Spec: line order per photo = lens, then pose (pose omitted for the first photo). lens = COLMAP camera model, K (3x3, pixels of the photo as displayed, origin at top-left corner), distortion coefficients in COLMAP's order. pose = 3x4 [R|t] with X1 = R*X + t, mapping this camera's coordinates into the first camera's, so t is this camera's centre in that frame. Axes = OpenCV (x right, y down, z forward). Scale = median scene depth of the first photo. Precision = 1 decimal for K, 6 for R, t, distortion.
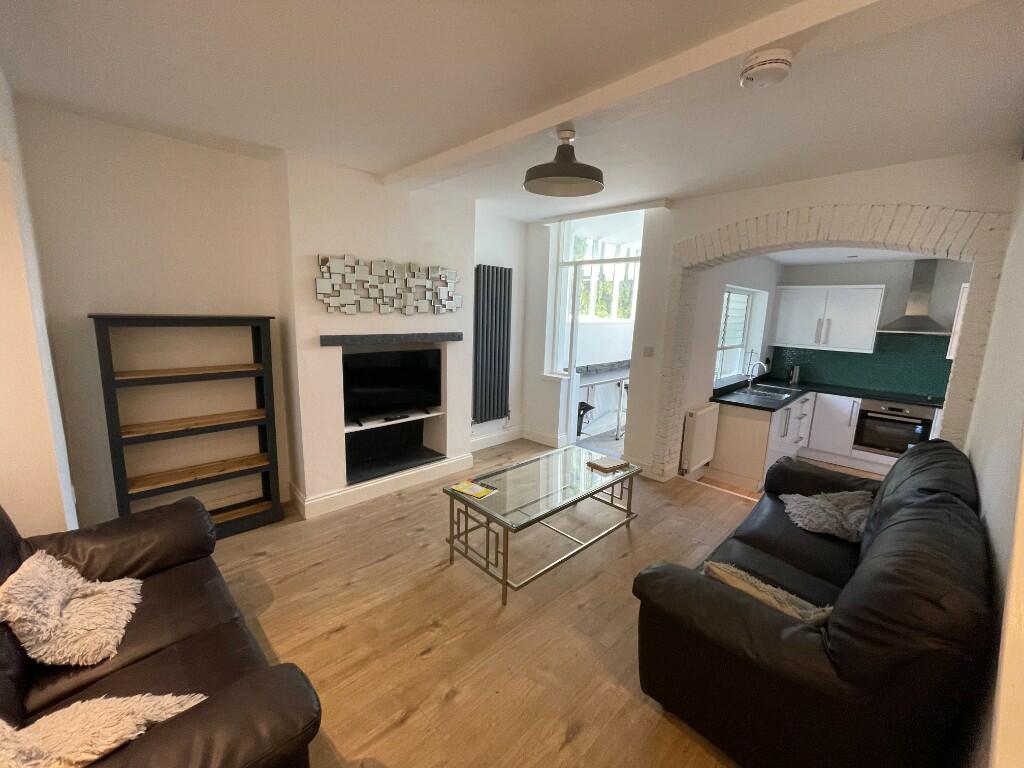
lens RADIAL K [[409.8, 0, 512.0], [0, 409.8, 384.0], [0, 0, 1]] dist [0.002265, 0.000840]
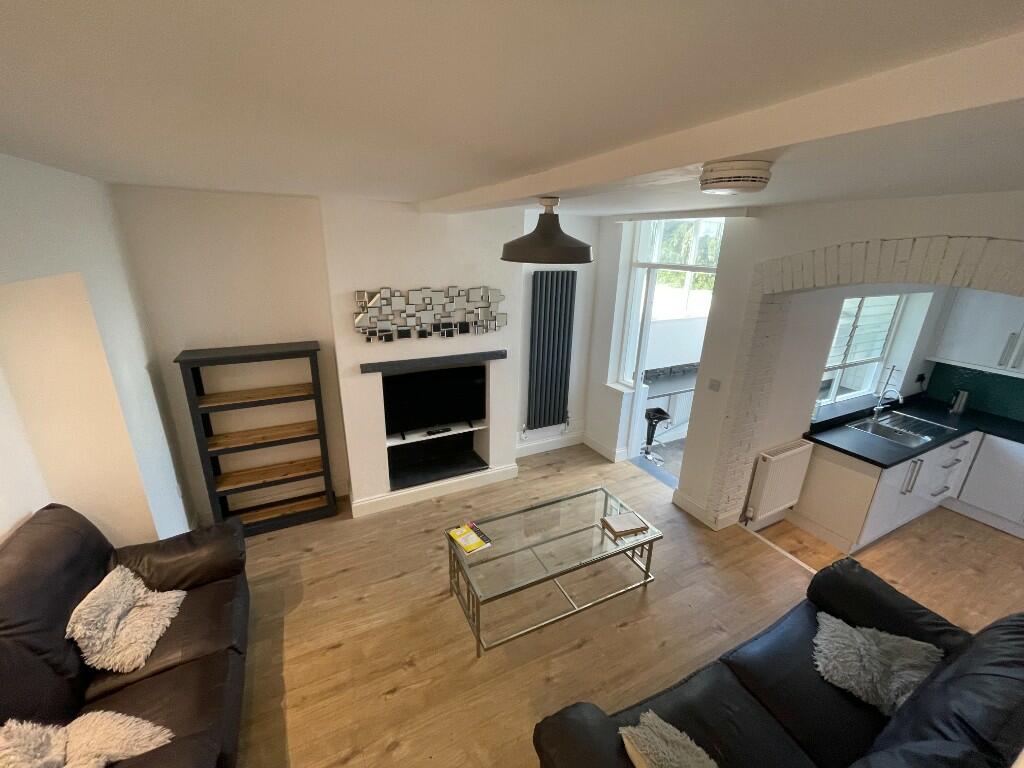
lens RADIAL K [[409.8, 0, 512.0], [0, 409.8, 384.0], [0, 0, 1]] dist [0.002265, 0.000840]
pose [[0.953815, 0.088890, -0.286940, 0.222748], [-0.050836, 0.989202, 0.137460, -0.225029], [0.296061, -0.116525, 0.948035, 0.076140]]
